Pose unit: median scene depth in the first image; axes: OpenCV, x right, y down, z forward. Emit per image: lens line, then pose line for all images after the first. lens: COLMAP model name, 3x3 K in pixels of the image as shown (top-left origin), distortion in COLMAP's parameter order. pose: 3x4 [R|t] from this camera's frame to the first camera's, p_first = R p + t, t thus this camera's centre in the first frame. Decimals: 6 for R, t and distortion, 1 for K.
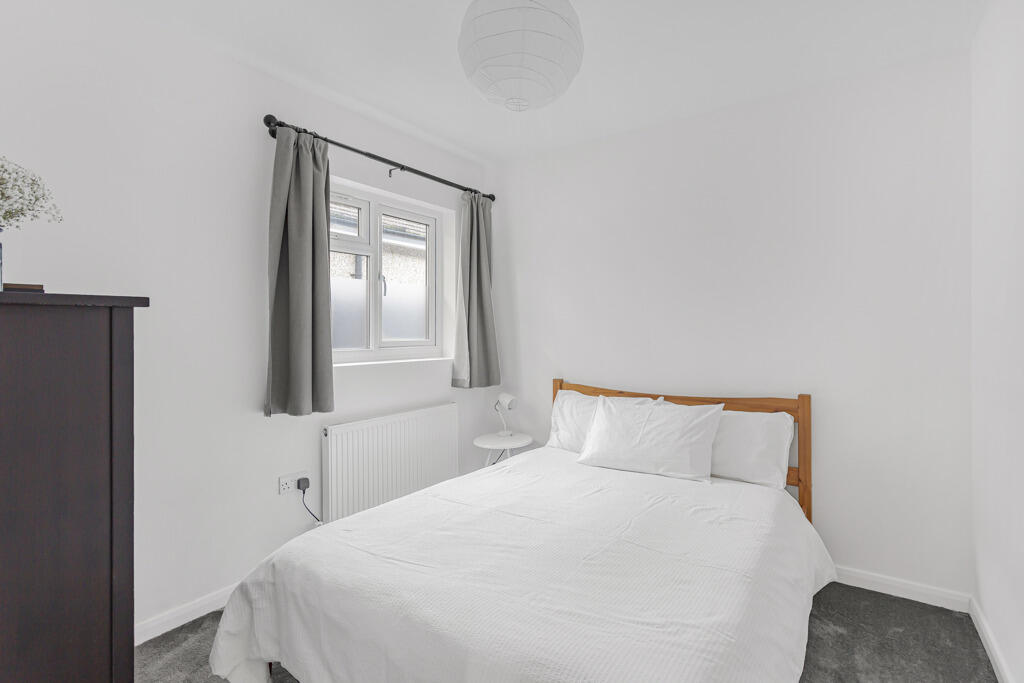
lens RADIAL K [[491.5, 0, 510.9], [0, 491.5, 335.2], [0, 0, 1]] dist [0.005039, 0.000329]
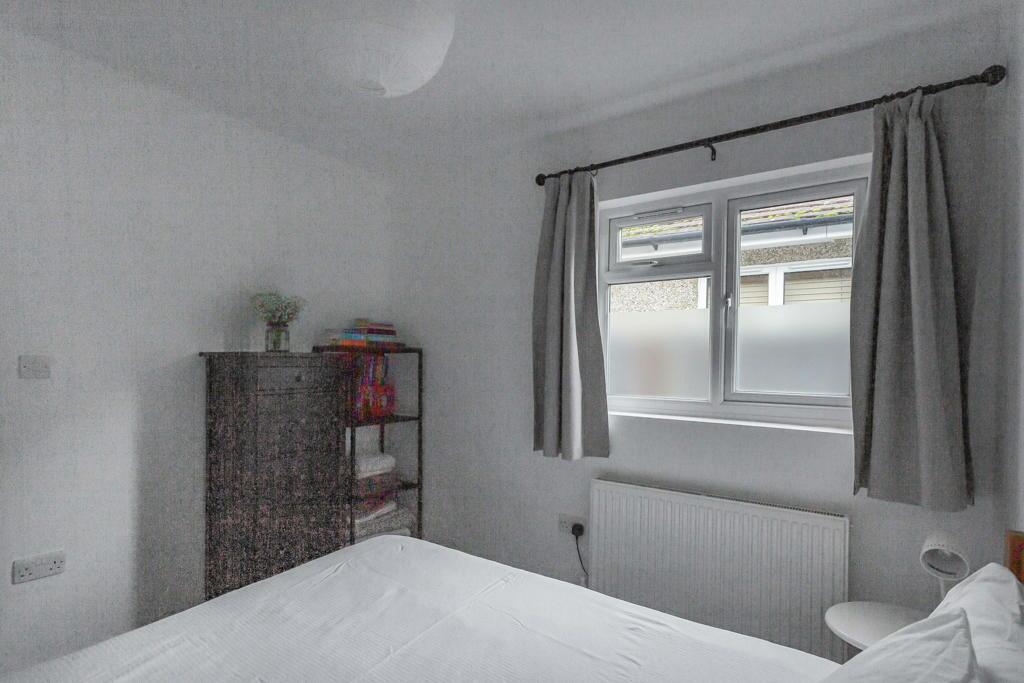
lens RADIAL K [[491.5, 0, 497.4], [0, 491.5, 366.8], [0, 0, 1]] dist [0.005039, 0.000329]
pose [[0.016606, 0.000324, -0.999862, 0.460006], [-0.035995, 0.999352, -0.000274, -0.012384], [0.999214, 0.035995, 0.016607, 0.688494]]
